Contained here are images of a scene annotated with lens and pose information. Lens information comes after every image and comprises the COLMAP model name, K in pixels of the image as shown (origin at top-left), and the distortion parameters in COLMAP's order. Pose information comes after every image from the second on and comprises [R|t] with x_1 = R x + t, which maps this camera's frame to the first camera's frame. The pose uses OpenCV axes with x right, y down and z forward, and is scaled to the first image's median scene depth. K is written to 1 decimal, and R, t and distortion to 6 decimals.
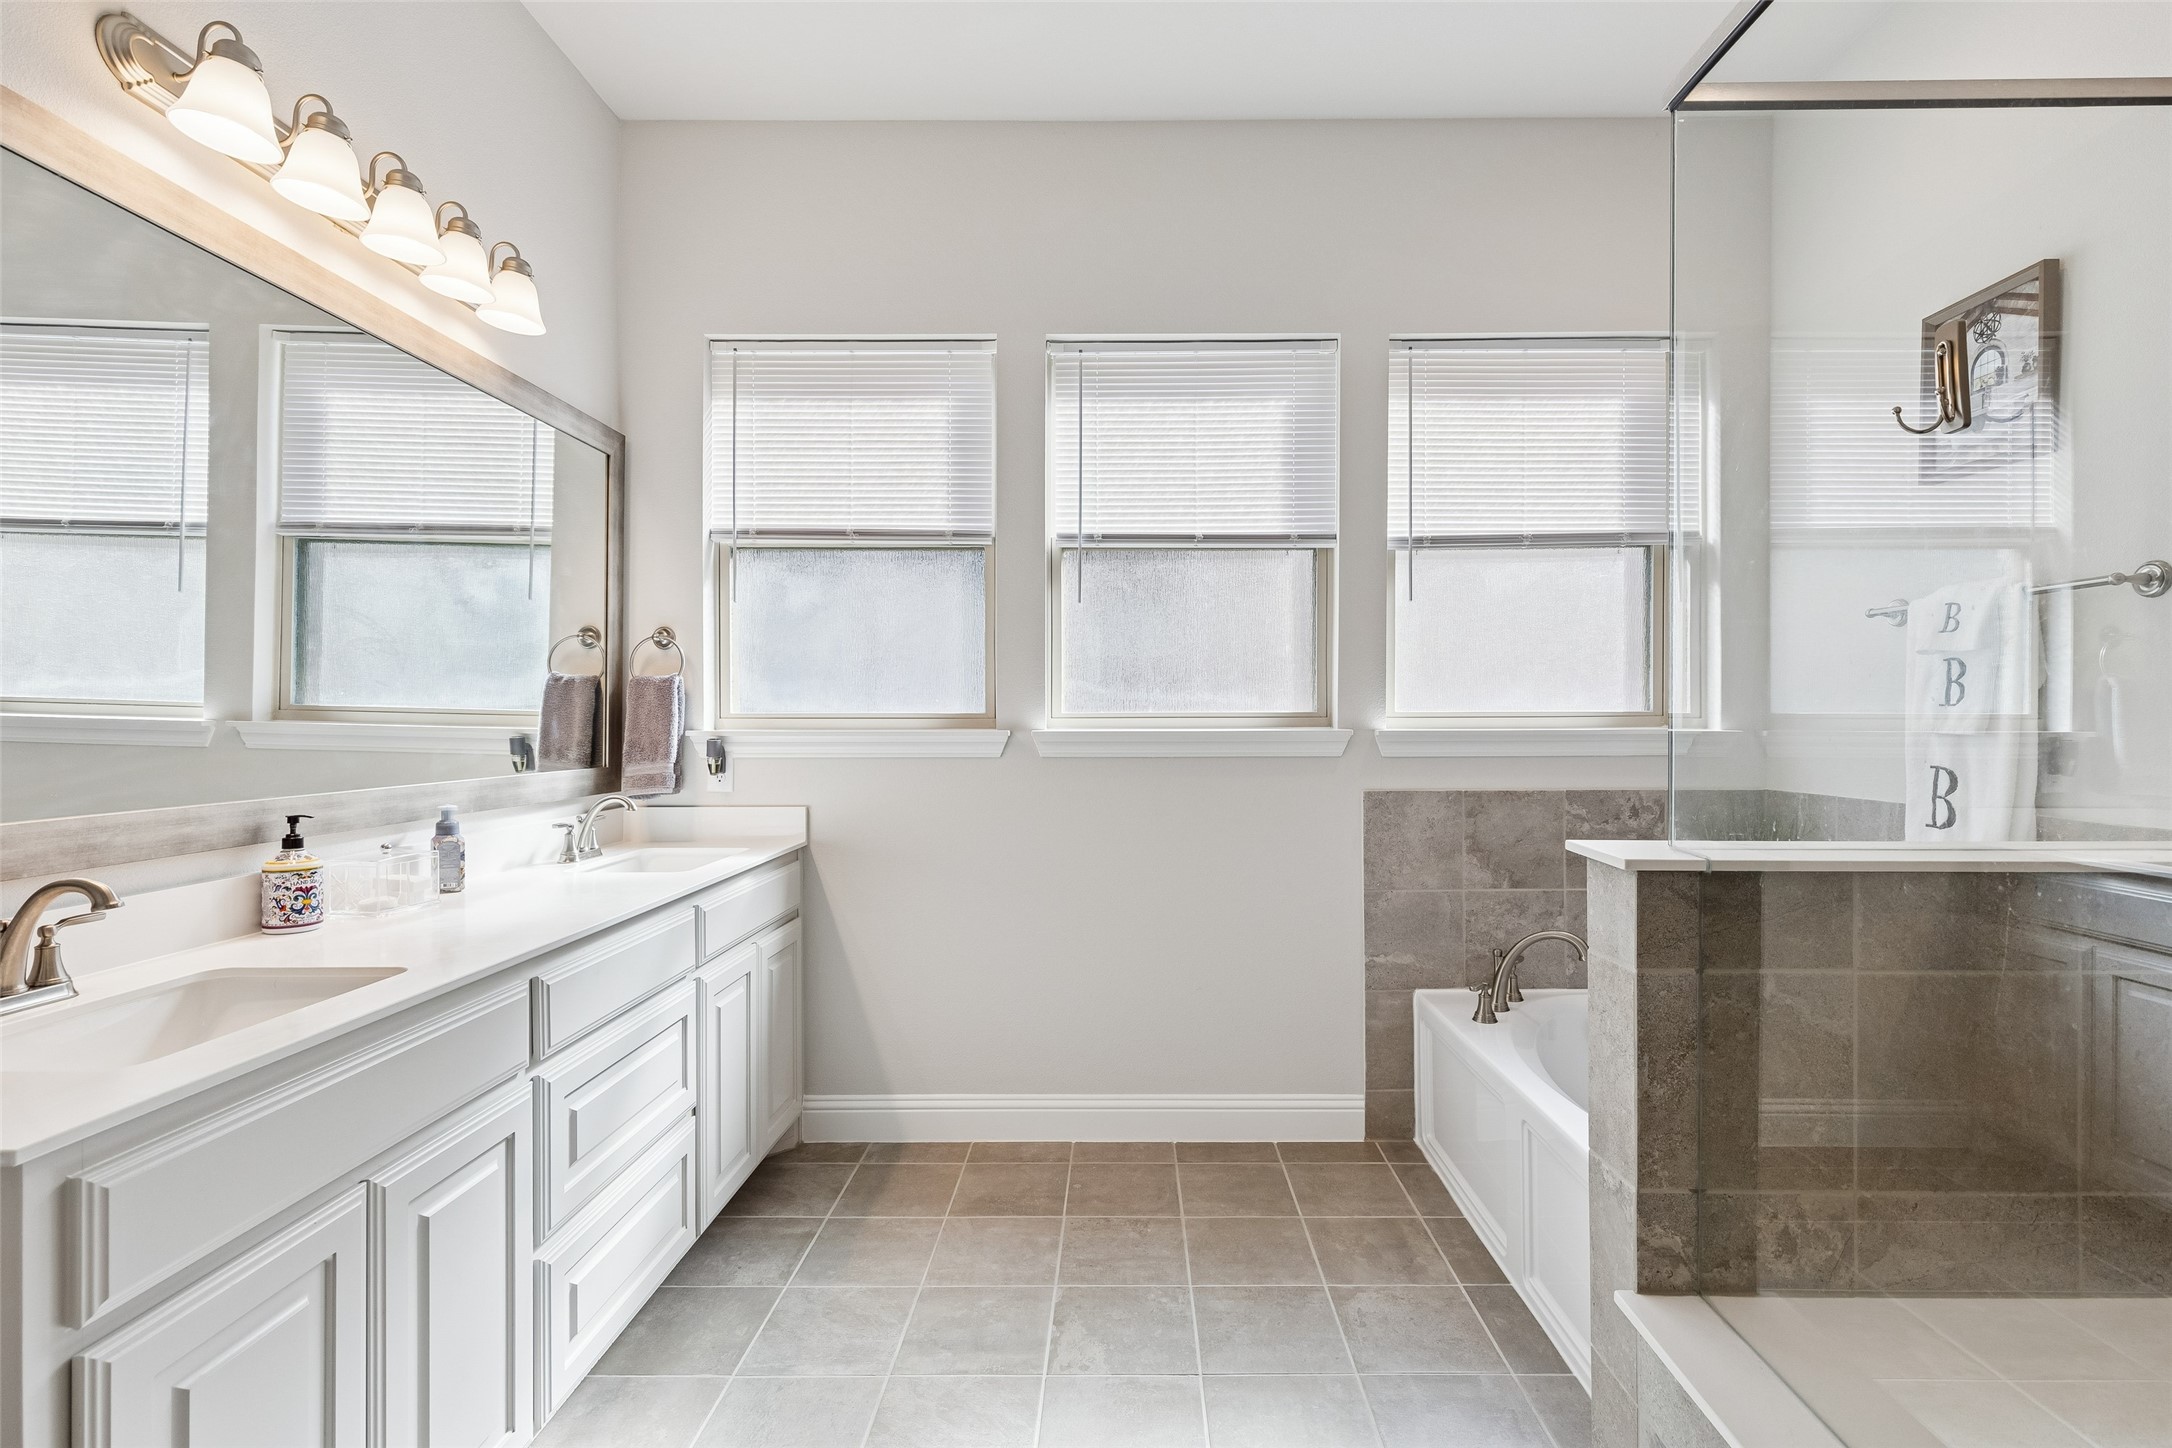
lens RADIAL K [[986.8, 0, 1114.6], [0, 986.8, 719.1], [0, 0, 1]] dist [0.009853, -0.000348]
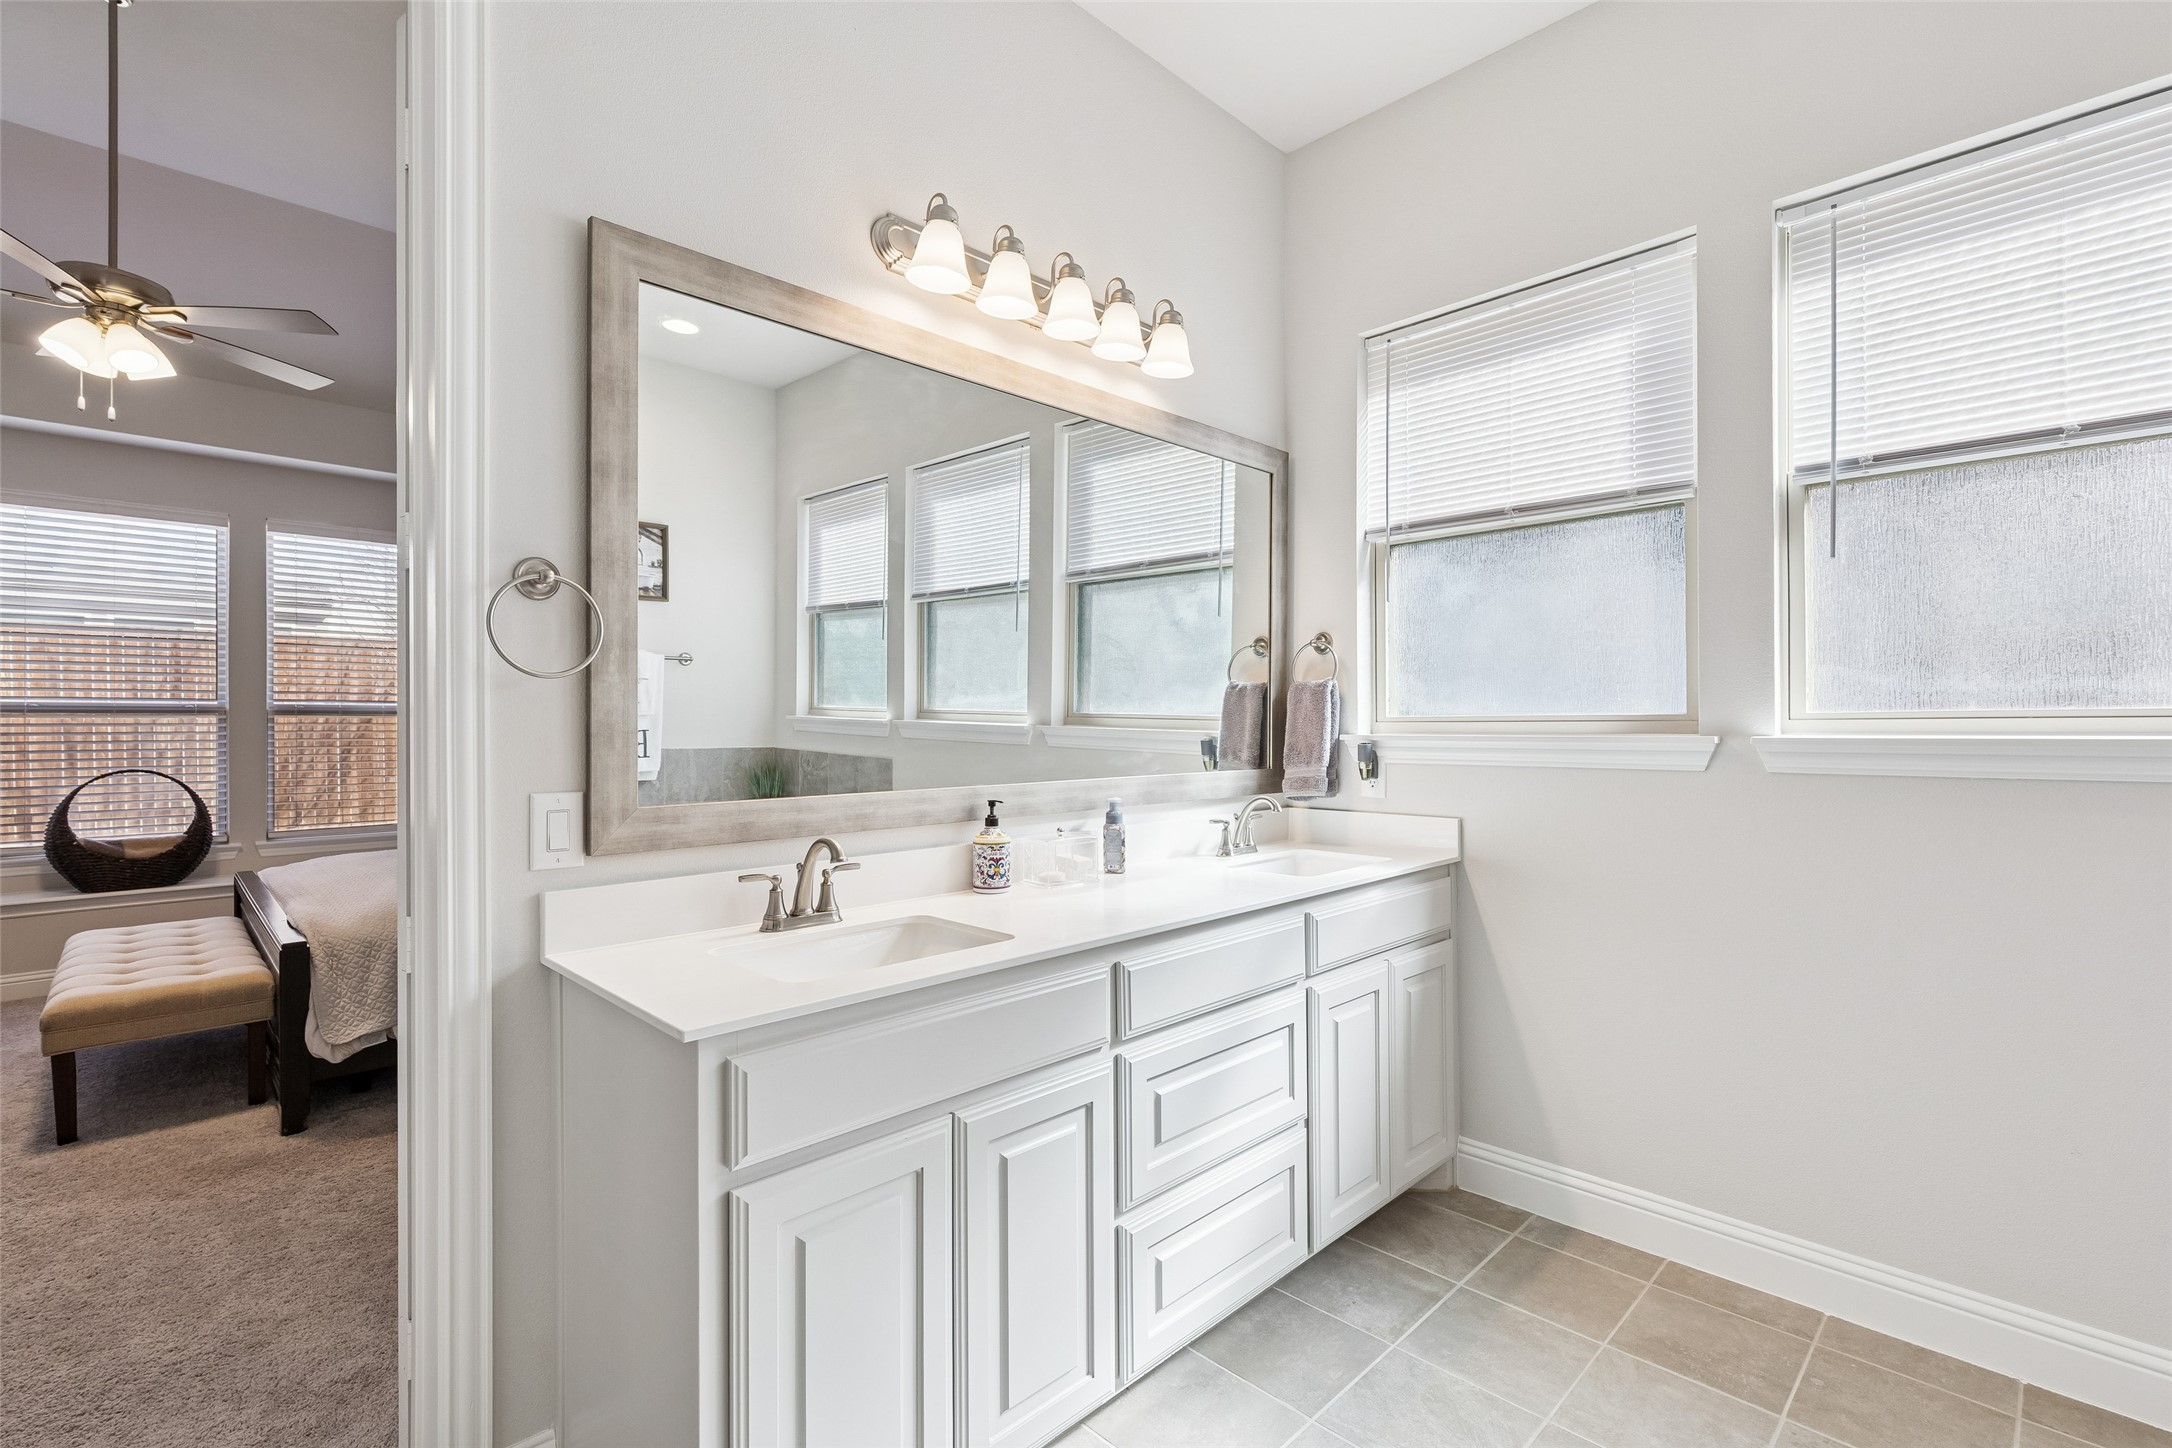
lens RADIAL K [[972.4, 0, 1097.6], [0, 972.4, 716.5], [0, 0, 1]] dist [0.007089, -0.000773]
pose [[0.713125, -0.008972, -0.700979, 0.081383], [0.003959, 0.999954, -0.008771, 0.001204], [0.701025, 0.003480, 0.713128, 0.126669]]
